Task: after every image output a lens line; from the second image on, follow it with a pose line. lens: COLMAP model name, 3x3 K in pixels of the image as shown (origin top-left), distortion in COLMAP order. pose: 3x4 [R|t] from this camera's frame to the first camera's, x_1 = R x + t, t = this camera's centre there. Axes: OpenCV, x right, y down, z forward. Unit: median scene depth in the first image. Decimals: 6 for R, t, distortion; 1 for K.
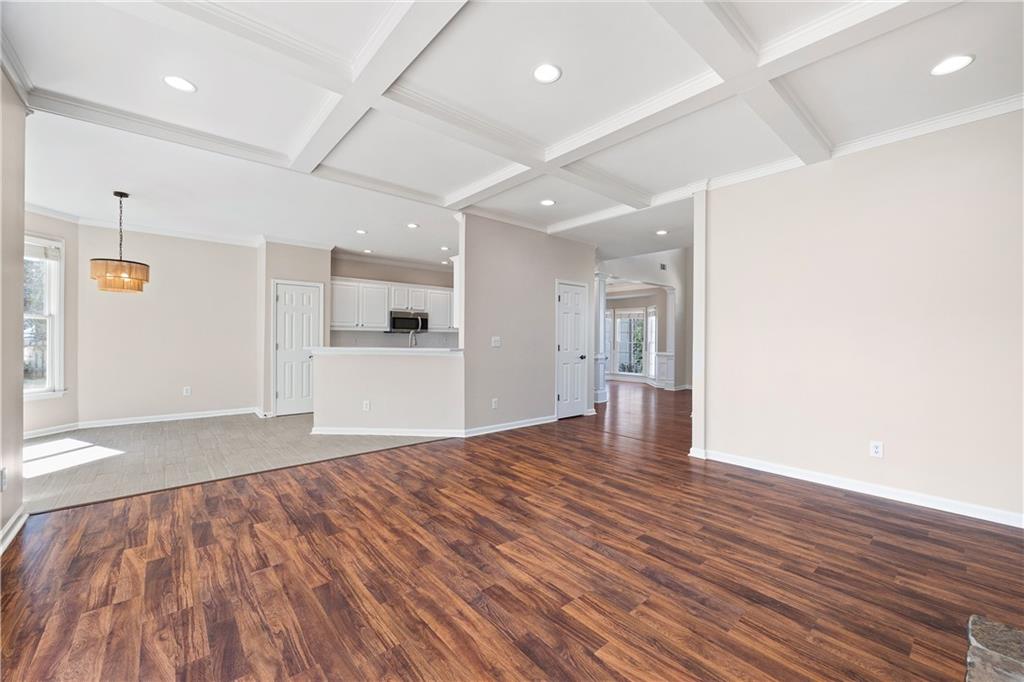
lens RADIAL K [[409.5, 0, 516.7], [0, 409.5, 339.7], [0, 0, 1]] dist [-0.001382, -0.000074]
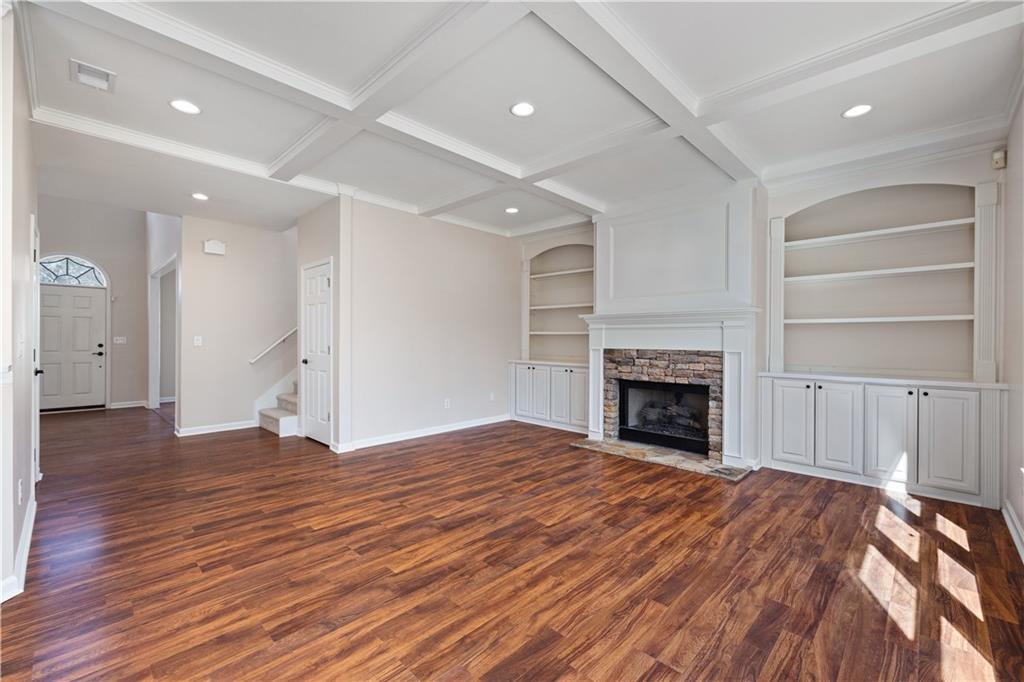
lens RADIAL K [[427.8, 0, 512.0], [0, 427.8, 341.0], [0, 0, 1]] dist [0.007216, -0.000058]
pose [[-0.084959, -0.010238, 0.996332, -1.072627], [-0.002471, 0.999946, 0.010065, -0.009281], [-0.996381, -0.001607, -0.084979, 1.067939]]
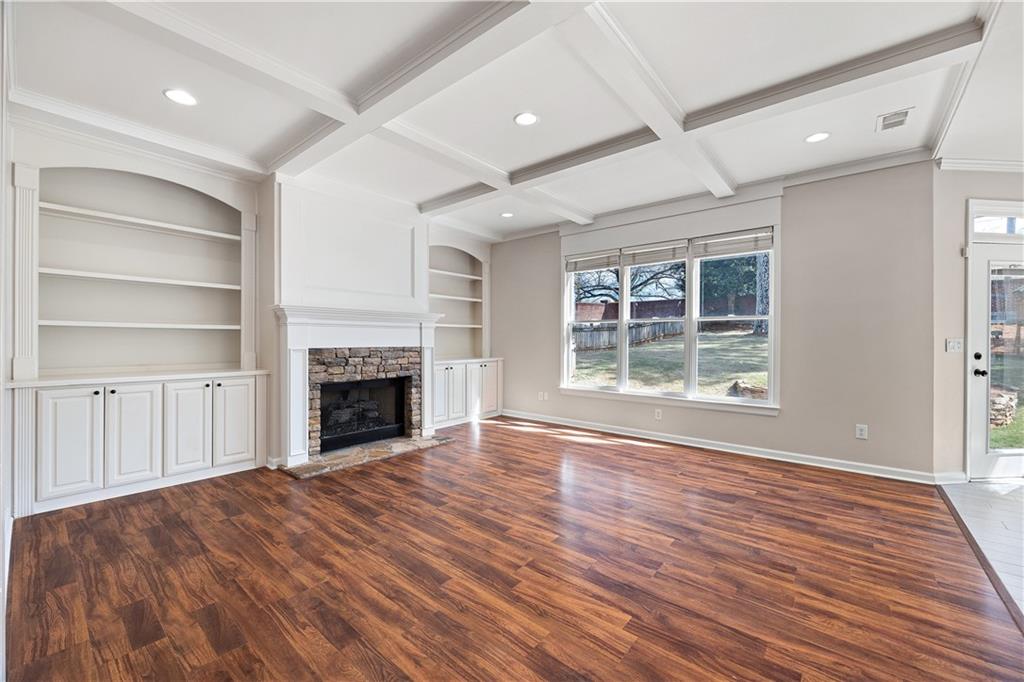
lens RADIAL K [[409.5, 0, 516.7], [0, 409.5, 339.7], [0, 0, 1]] dist [-0.001382, -0.000074]
pose [[-0.986398, -0.009986, -0.164071, 0.275057], [-0.010625, 0.999939, 0.003016, -0.001584], [0.164031, 0.004718, -0.986444, 2.070378]]
